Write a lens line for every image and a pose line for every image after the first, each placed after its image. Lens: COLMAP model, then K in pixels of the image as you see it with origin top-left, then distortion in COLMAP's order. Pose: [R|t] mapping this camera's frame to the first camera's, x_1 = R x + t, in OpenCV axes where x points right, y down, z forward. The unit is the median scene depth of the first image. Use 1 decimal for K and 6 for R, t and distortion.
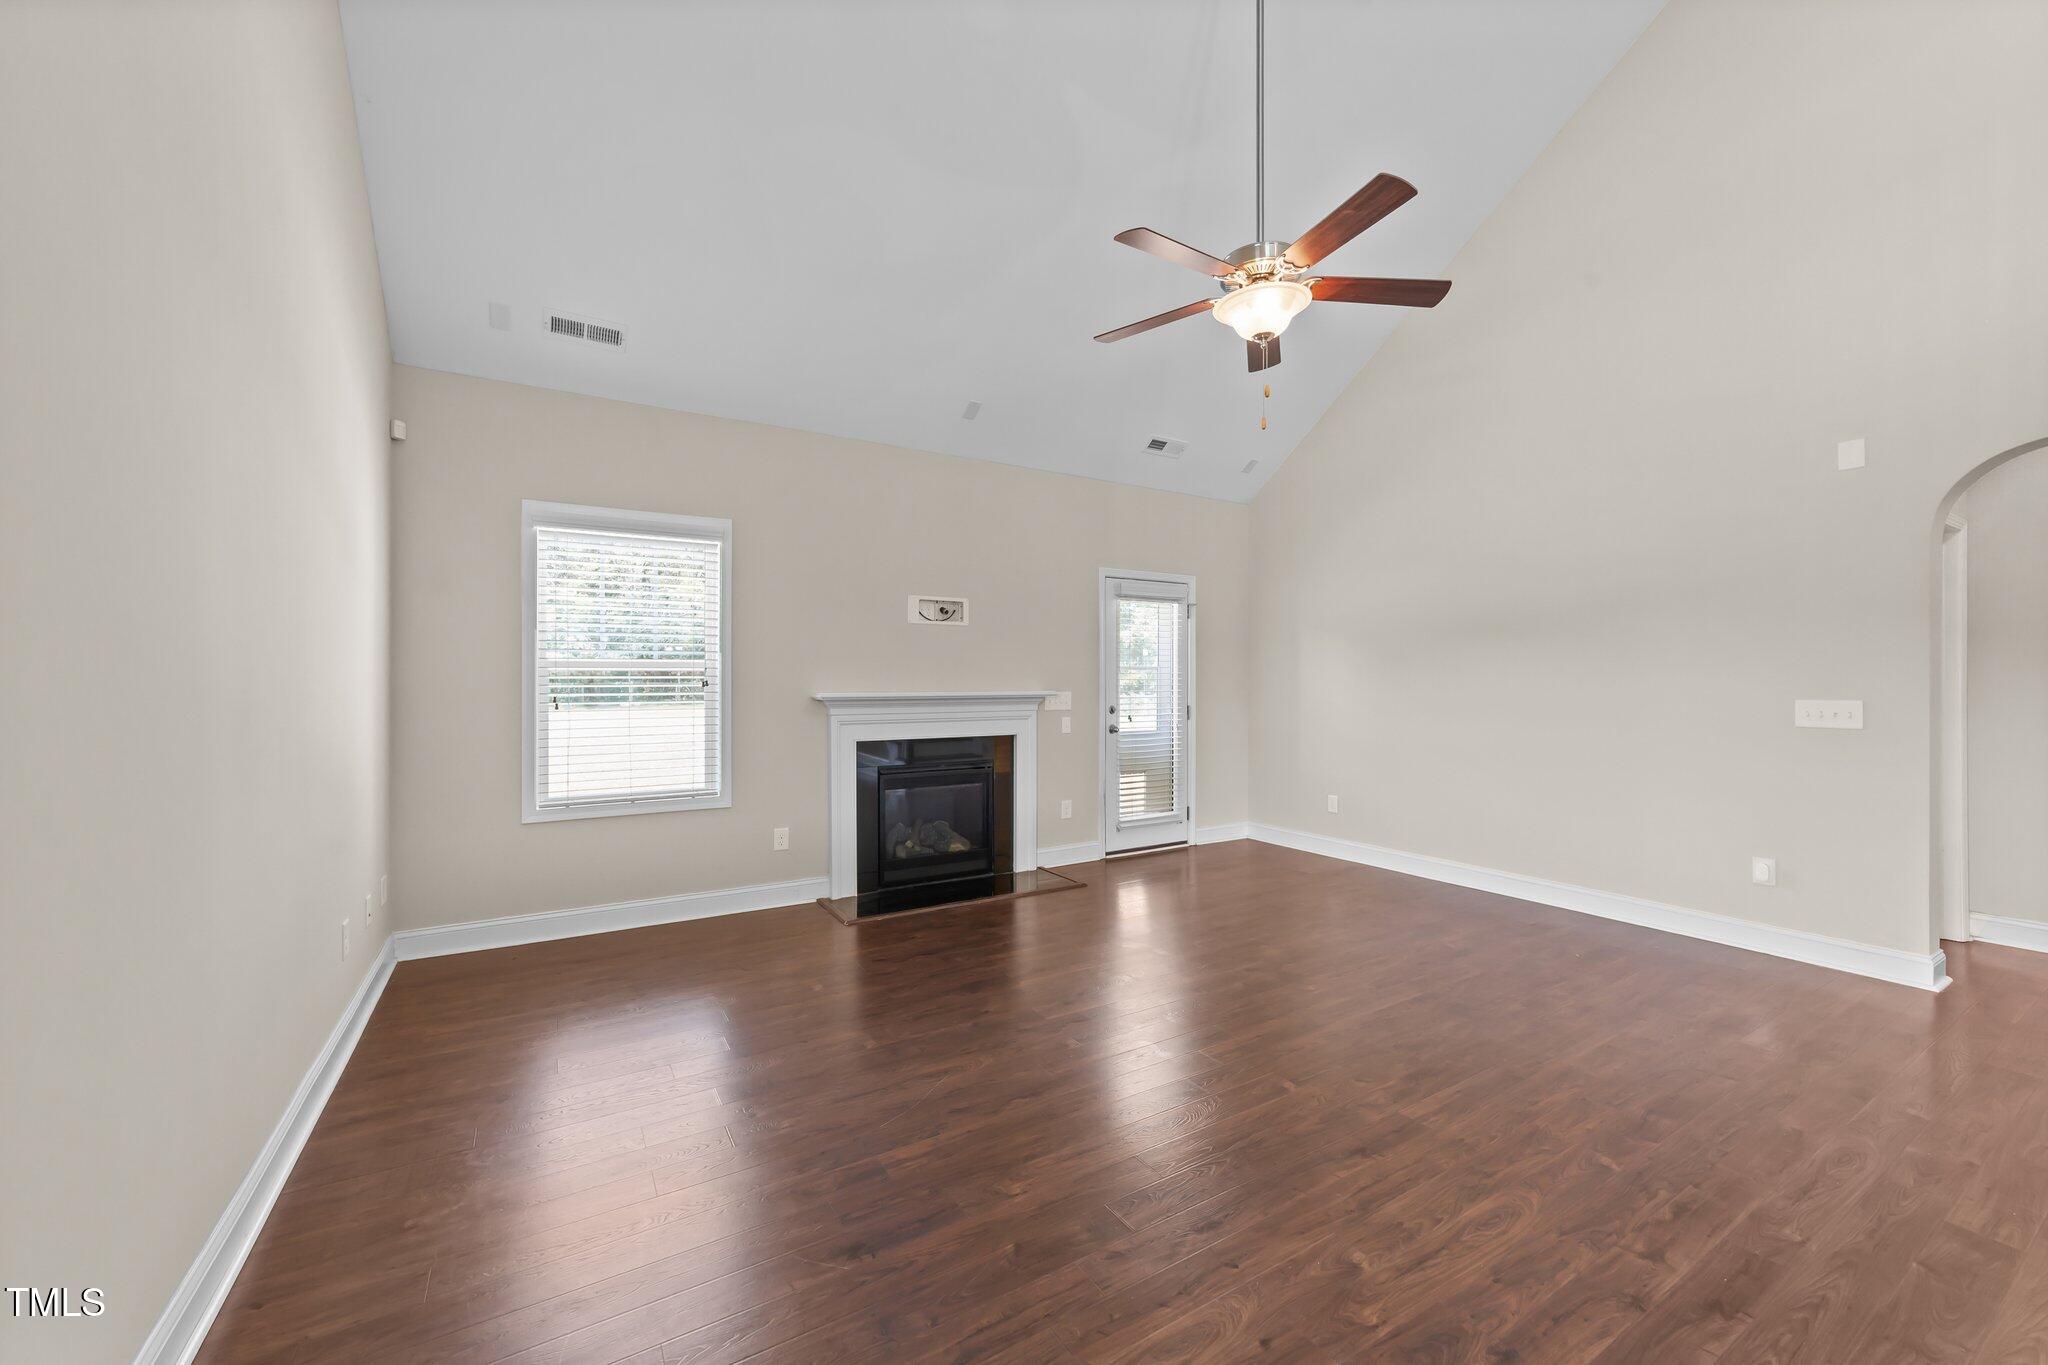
lens RADIAL K [[821.7, 0, 1029.9], [0, 821.7, 675.1], [0, 0, 1]] dist [0.001054, 0.000063]
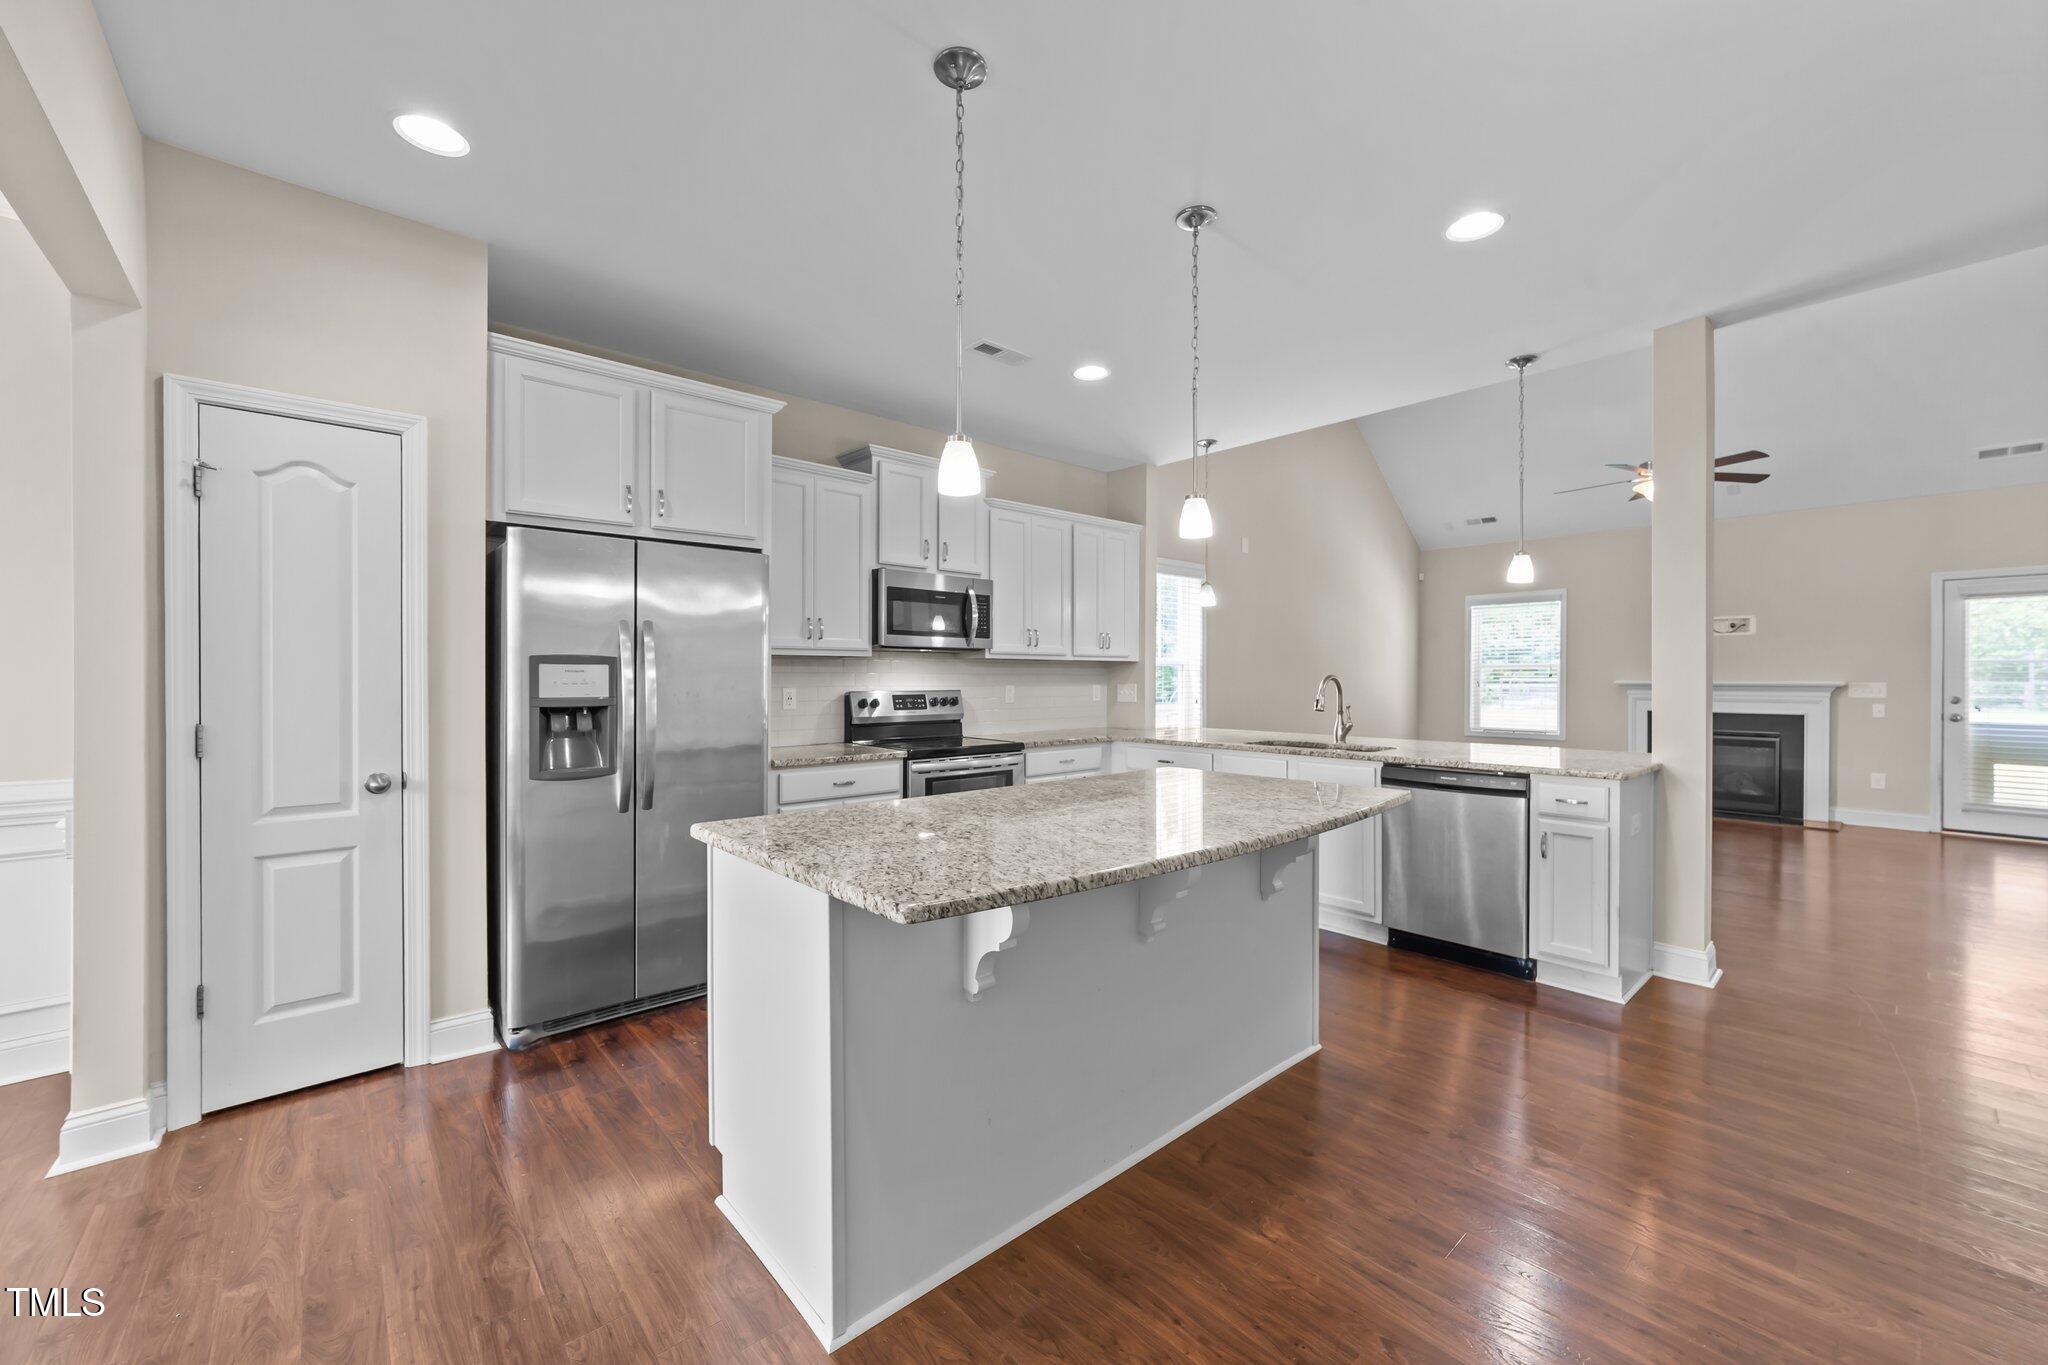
lens RADIAL K [[794.5, 0, 1026.9], [0, 794.5, 680.9], [0, 0, 1]] dist [-0.014021, 0.007251]
pose [[0.164215, 0.004308, -0.986415, 1.090681], [-0.001515, 0.999990, 0.004116, 0.015872], [0.986423, 0.000818, 0.164220, -0.466812]]
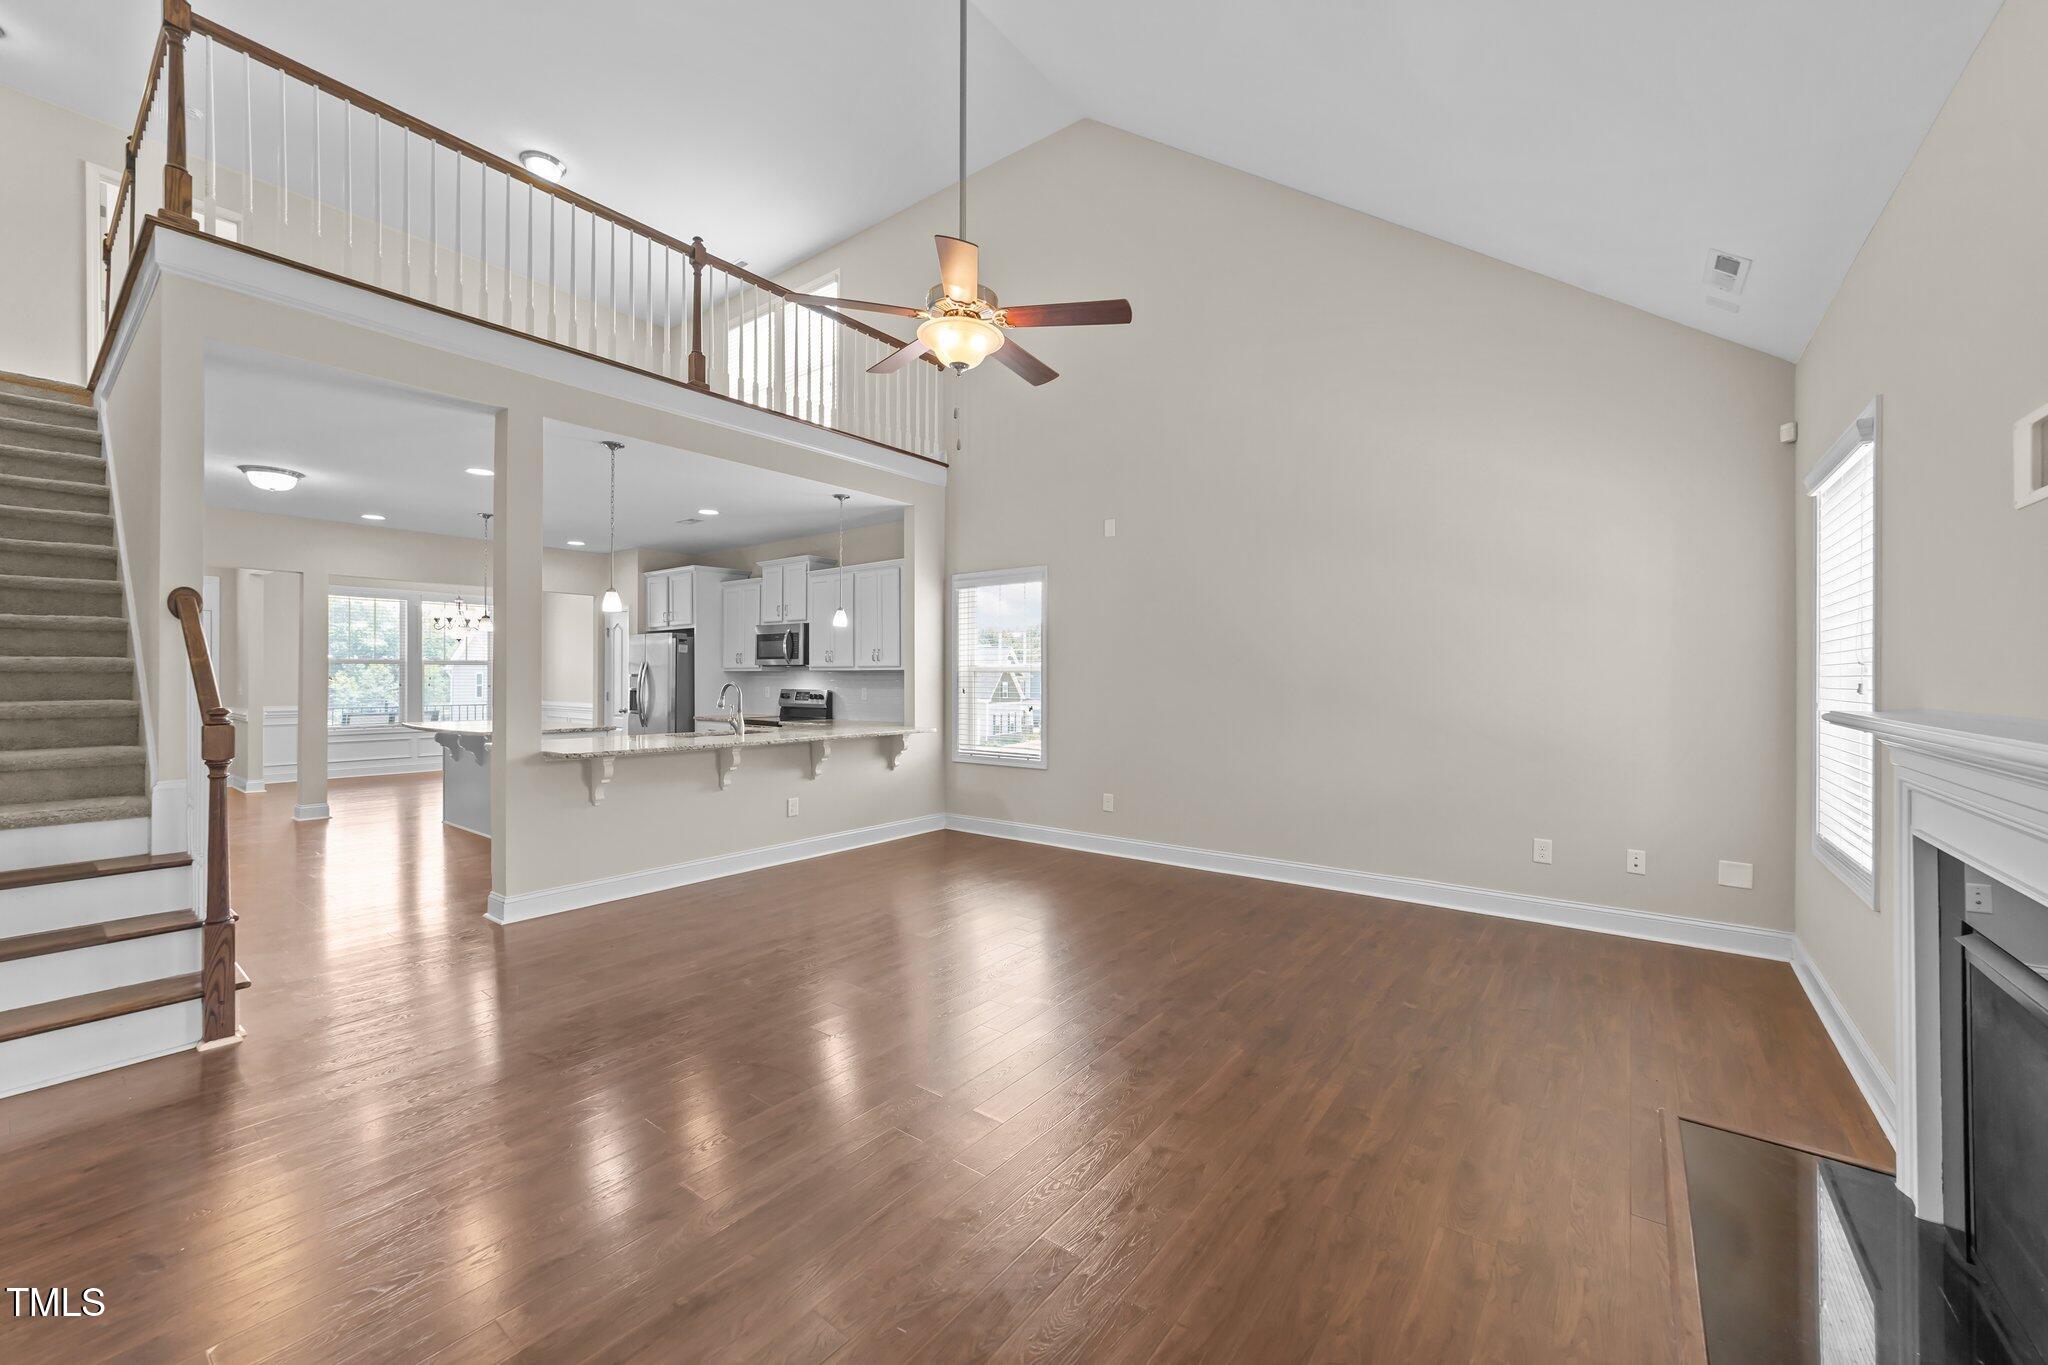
lens RADIAL K [[787.0, 0, 1029.2], [0, 787.0, 672.3], [0, 0, 1]] dist [-0.004265, 0.000013]
pose [[-0.936231, -0.005411, -0.351344, 0.320213], [-0.004062, 0.999981, -0.004578, 0.001666], [0.351362, -0.002859, -0.936235, 1.148271]]
